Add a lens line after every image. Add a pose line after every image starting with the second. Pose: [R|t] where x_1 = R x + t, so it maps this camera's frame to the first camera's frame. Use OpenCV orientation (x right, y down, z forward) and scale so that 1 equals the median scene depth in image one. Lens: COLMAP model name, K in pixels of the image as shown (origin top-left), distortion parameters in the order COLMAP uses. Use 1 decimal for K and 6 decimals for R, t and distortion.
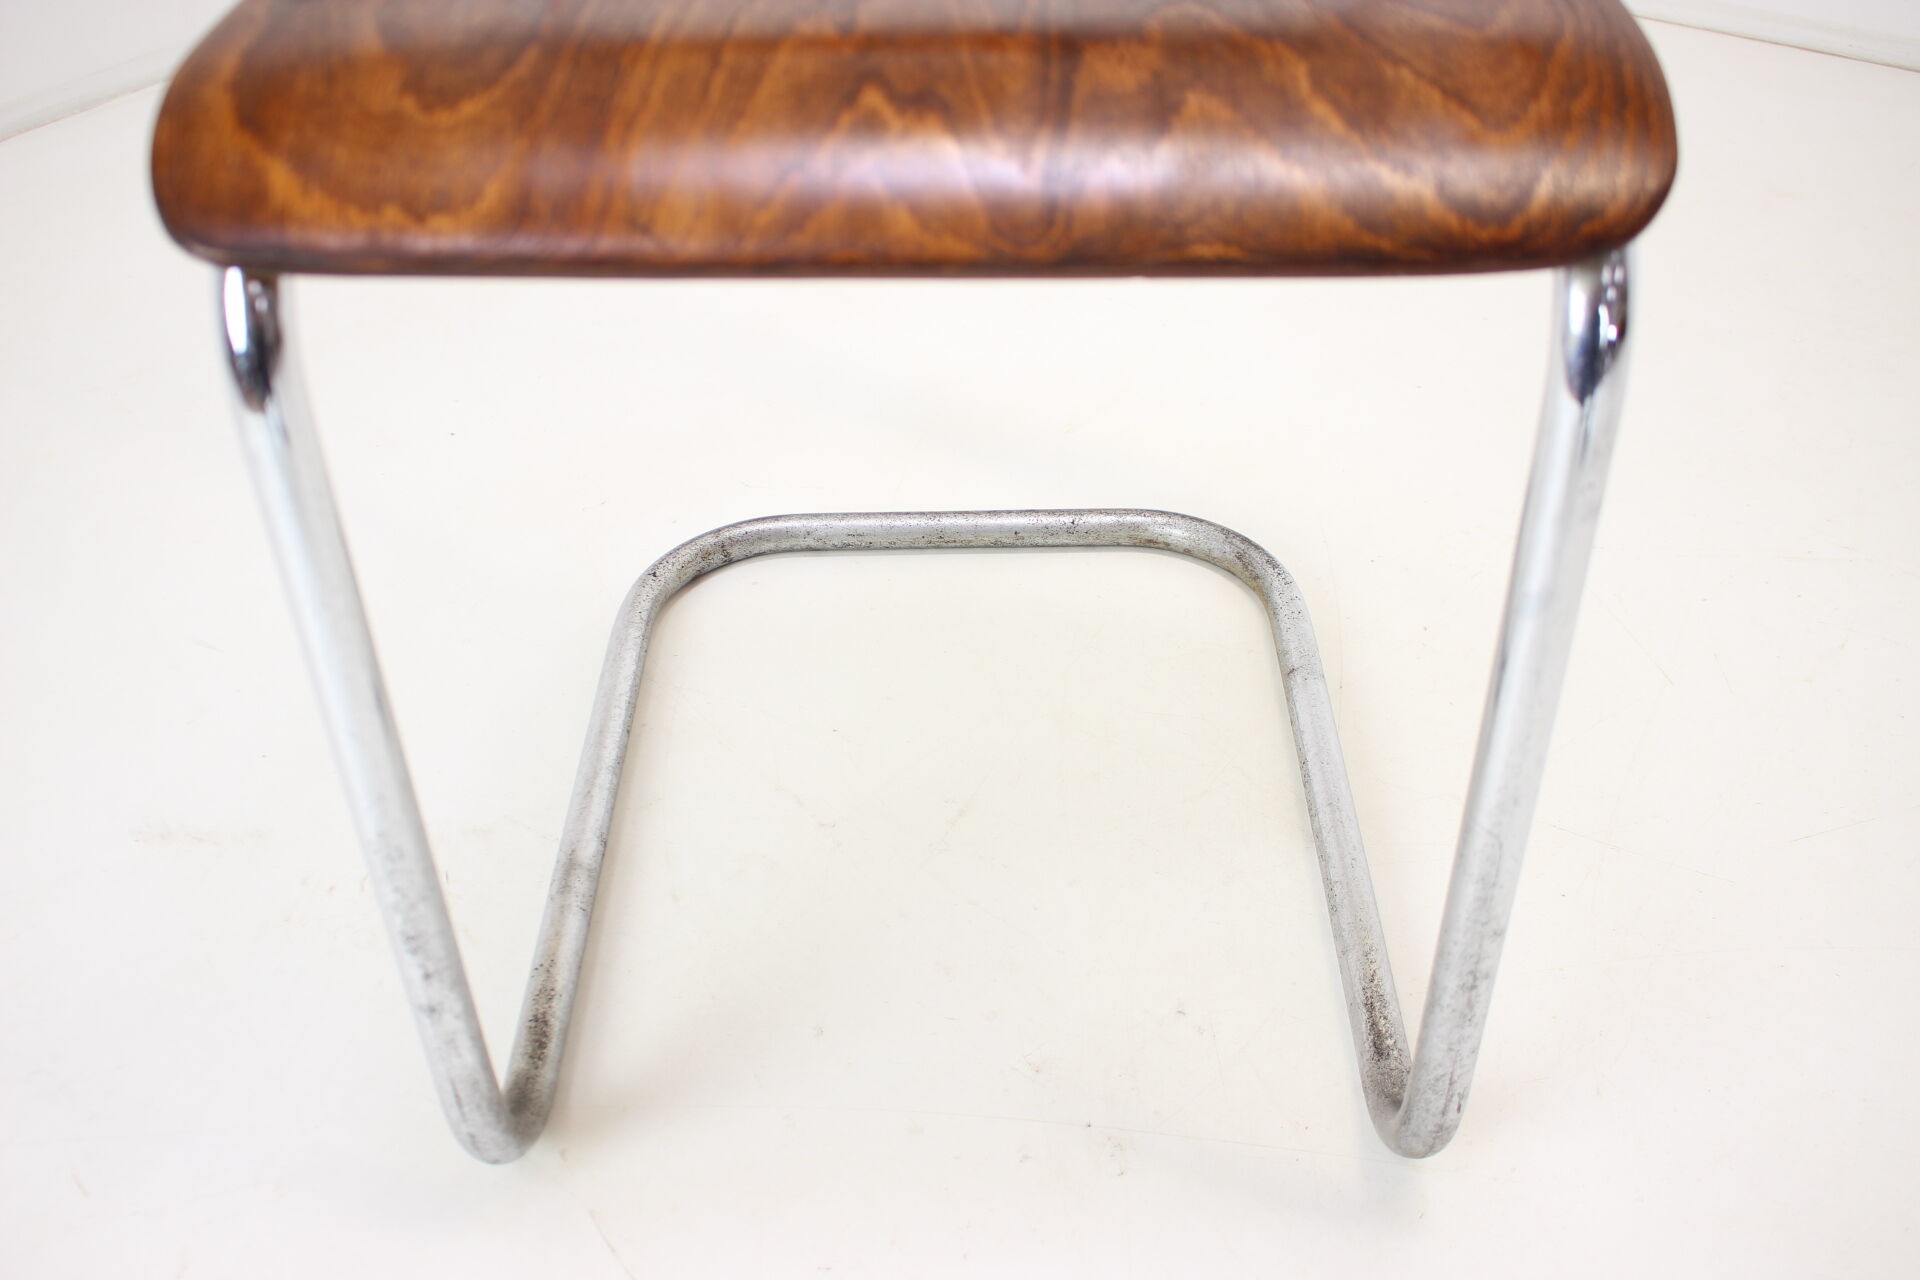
lens RADIAL K [[1903.6, 0, 960.9], [0, 1903.6, 632.4], [0, 0, 1]] dist [-0.100114, 0.000000]
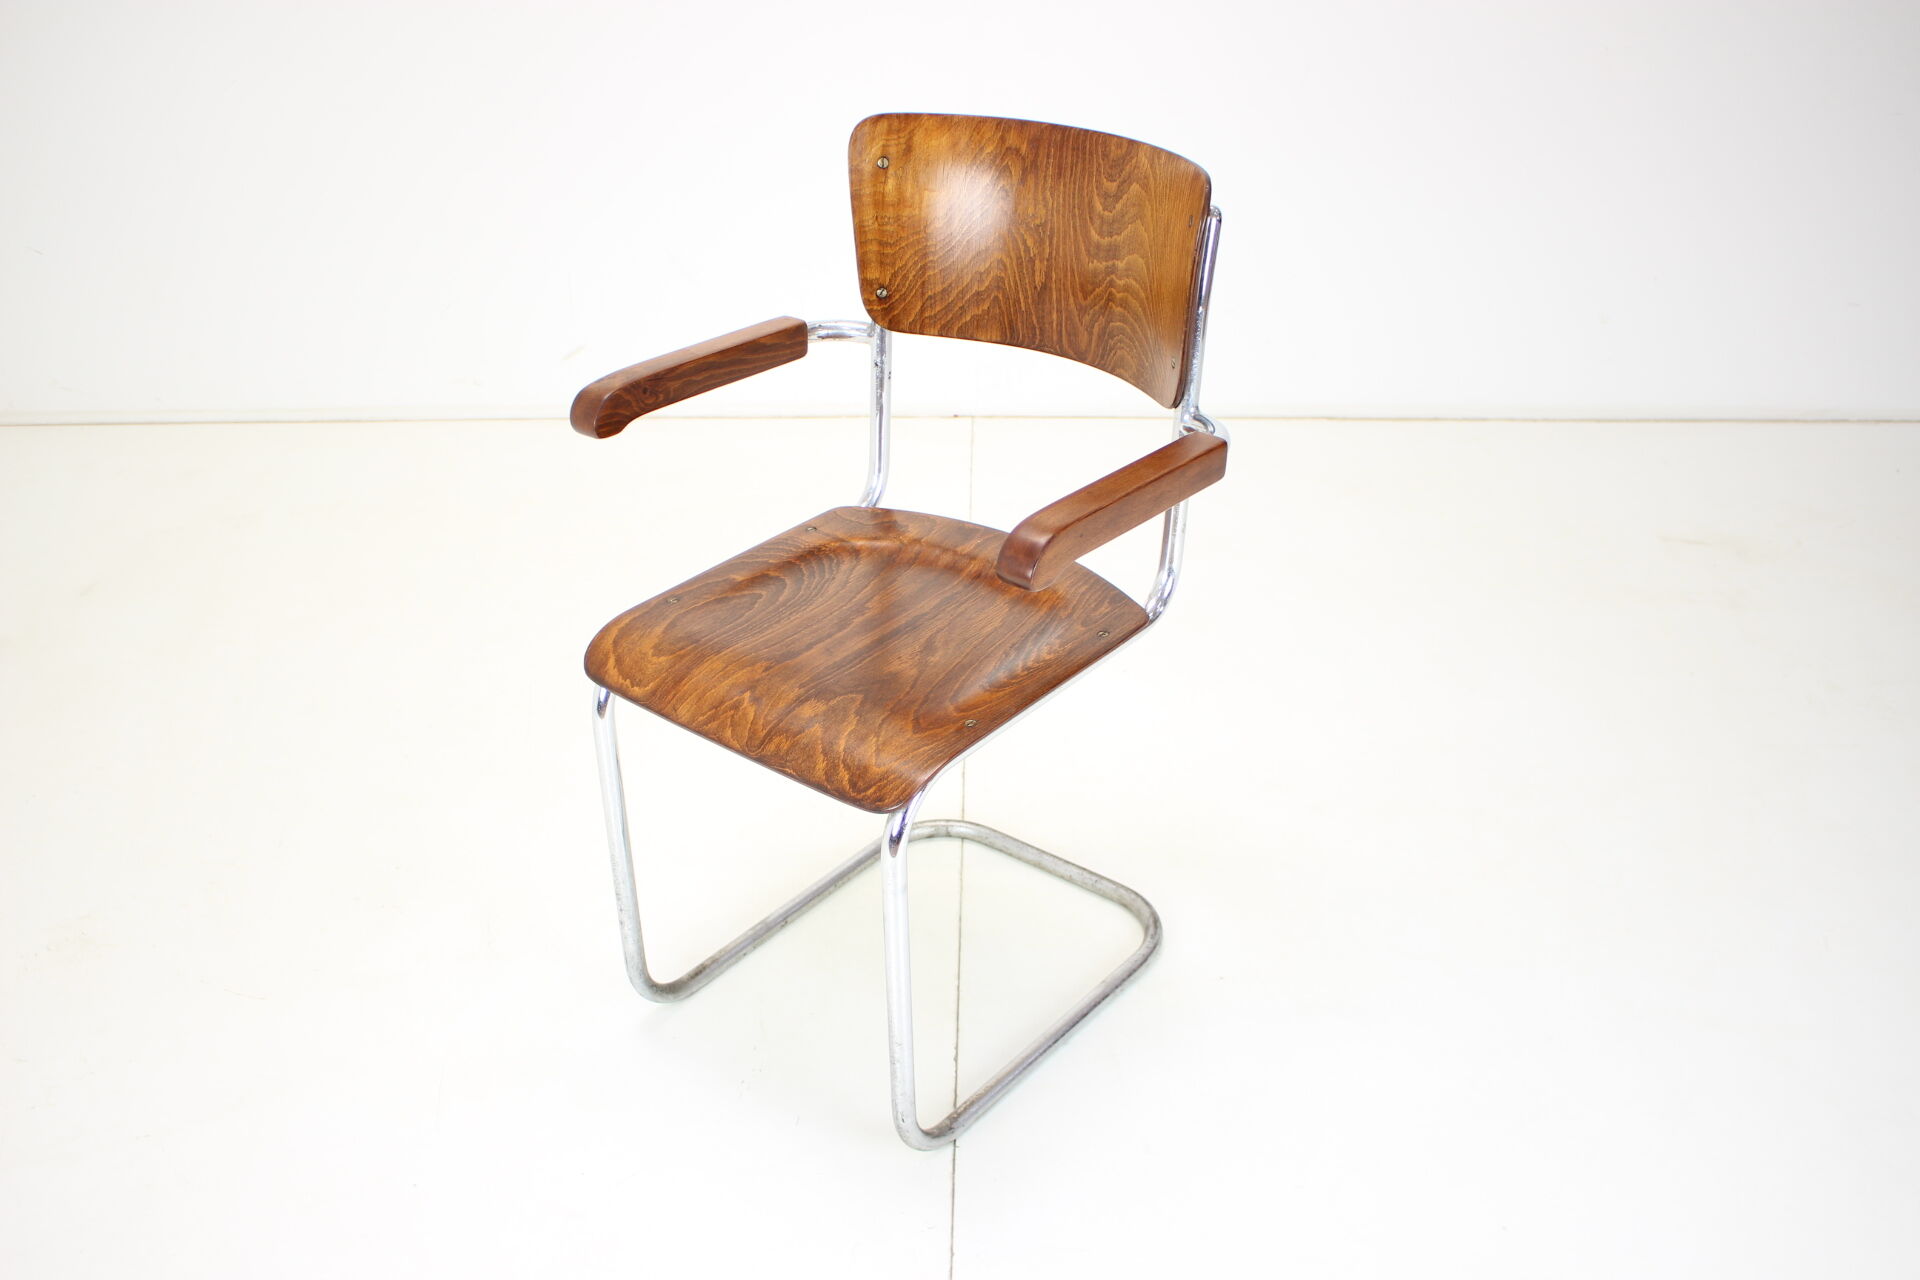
lens RADIAL K [[1903.6, 0, 966.9], [0, 1903.6, 650.9], [0, 0, 1]] dist [-0.100114, 0.000000]
pose [[0.792561, 0.312031, -0.523913, 0.926982], [-0.373009, 0.927754, -0.011728, -0.211120], [0.482402, 0.204720, 0.851691, -0.790970]]
